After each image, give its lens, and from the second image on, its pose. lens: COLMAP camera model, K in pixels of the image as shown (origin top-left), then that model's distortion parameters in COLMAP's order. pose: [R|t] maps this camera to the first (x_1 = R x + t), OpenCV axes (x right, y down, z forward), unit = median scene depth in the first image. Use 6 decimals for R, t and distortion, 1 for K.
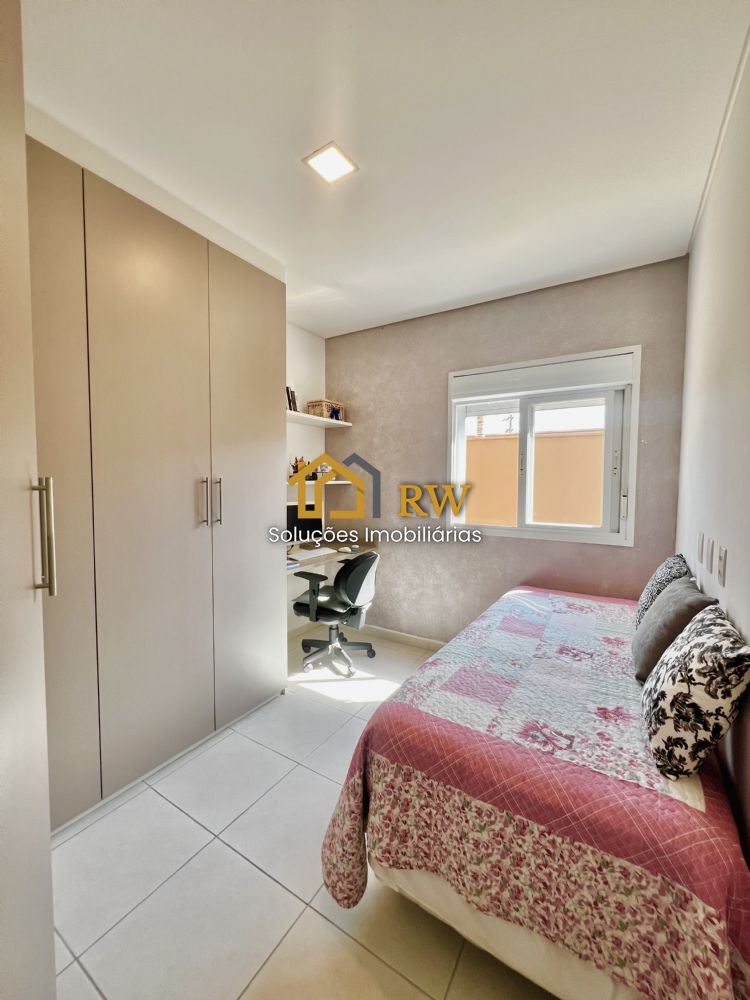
lens RADIAL K [[398.5, 0, 374.0], [0, 398.5, 499.5], [0, 0, 1]] dist [-0.003176, -0.000501]
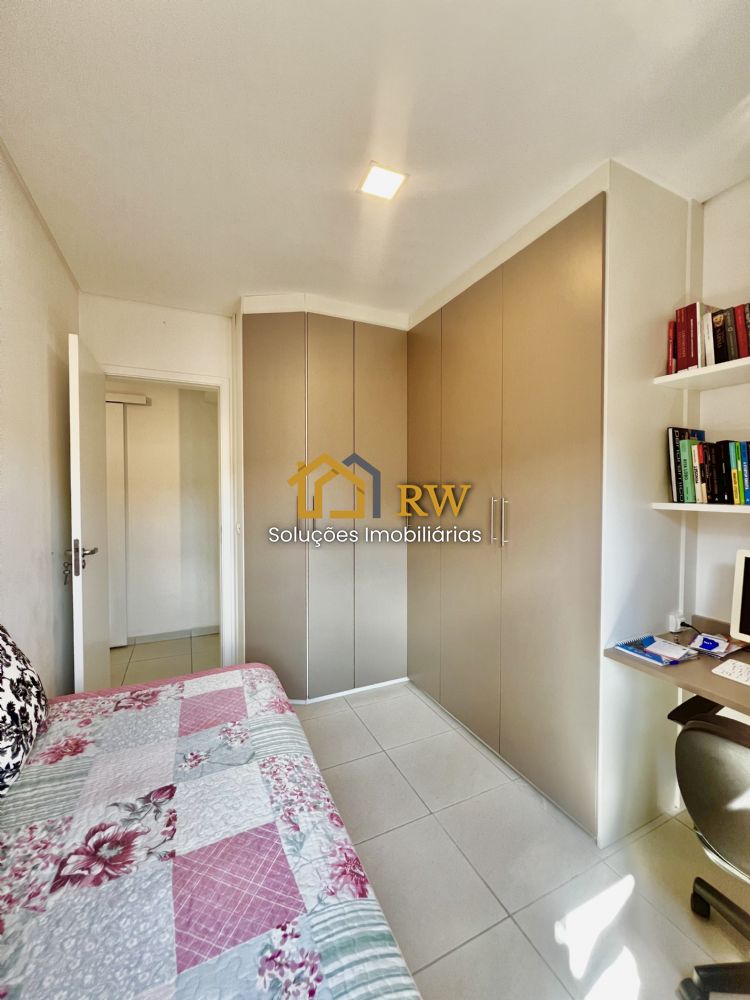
lens RADIAL K [[398.5, 0, 374.0], [0, 398.5, 499.5], [0, 0, 1]] dist [-0.003176, -0.000501]
pose [[-0.540915, 0.017676, -0.840891, 0.942793], [-0.047181, 0.997567, 0.051319, -0.127297], [0.839753, 0.067433, -0.538765, 1.983218]]
